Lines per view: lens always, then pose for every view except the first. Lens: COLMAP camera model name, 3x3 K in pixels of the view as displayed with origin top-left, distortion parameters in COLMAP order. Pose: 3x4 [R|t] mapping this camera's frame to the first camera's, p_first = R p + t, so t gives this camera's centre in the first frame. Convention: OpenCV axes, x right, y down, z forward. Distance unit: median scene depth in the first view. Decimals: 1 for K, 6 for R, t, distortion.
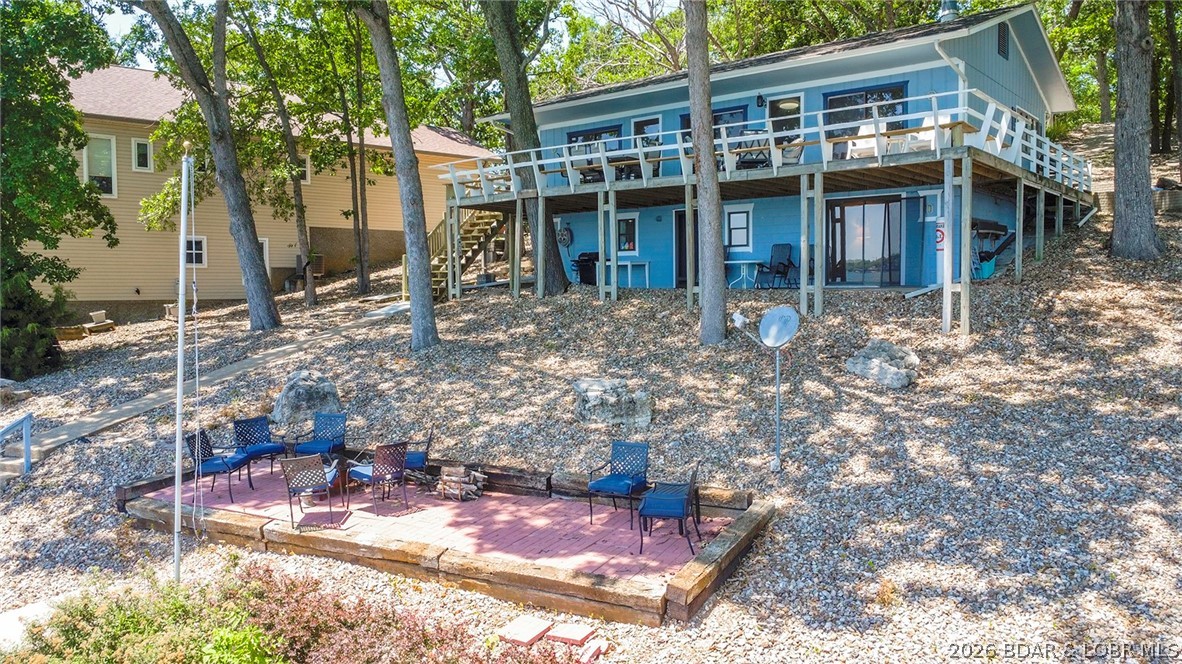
lens RADIAL K [[916.1, 0, 591.2], [0, 916.1, 325.9], [0, 0, 1]] dist [0.001188, 0.004593]
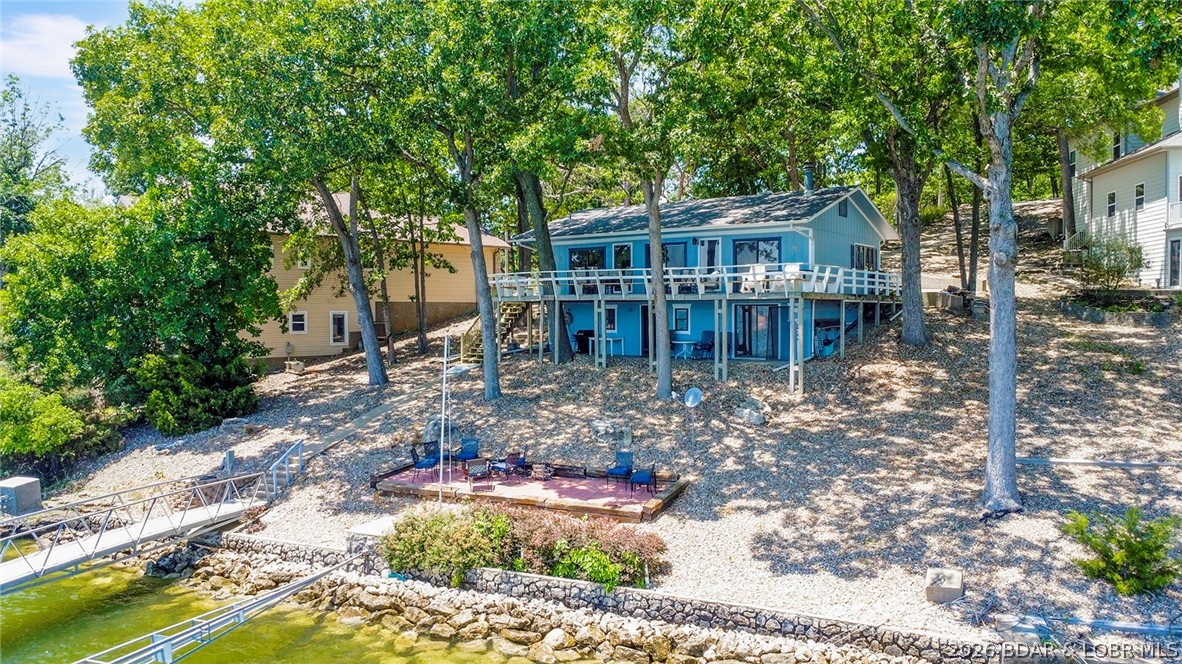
lens RADIAL K [[916.1, 0, 594.3], [0, 916.1, 336.6], [0, 0, 1]] dist [0.001188, 0.004593]
pose [[0.998878, 0.000562, 0.047361, -0.093749], [-0.000073, 0.999947, -0.010316, -0.088573], [-0.047364, 0.010301, 0.998825, -0.836760]]
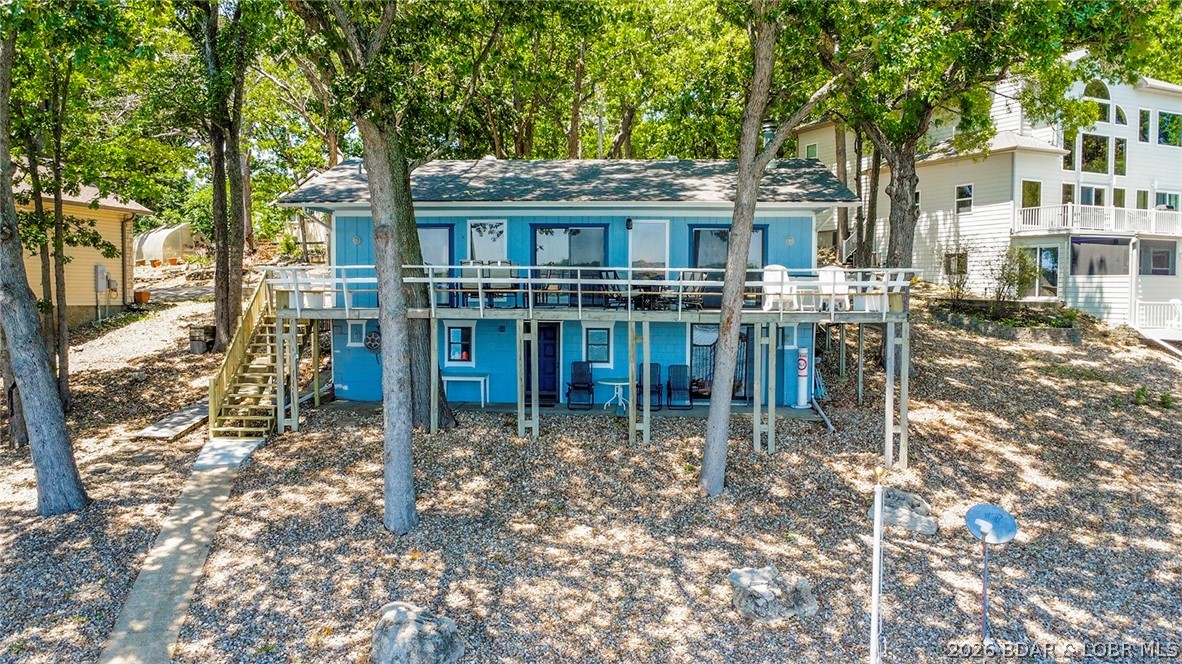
lens RADIAL K [[916.1, 0, 589.4], [0, 916.1, 335.0], [0, 0, 1]] dist [0.001188, 0.004593]
pose [[0.797339, -0.019063, 0.603231, -0.668622], [0.011707, 0.999802, 0.016120, -0.197113], [-0.603418, -0.005791, 0.797404, 0.300152]]
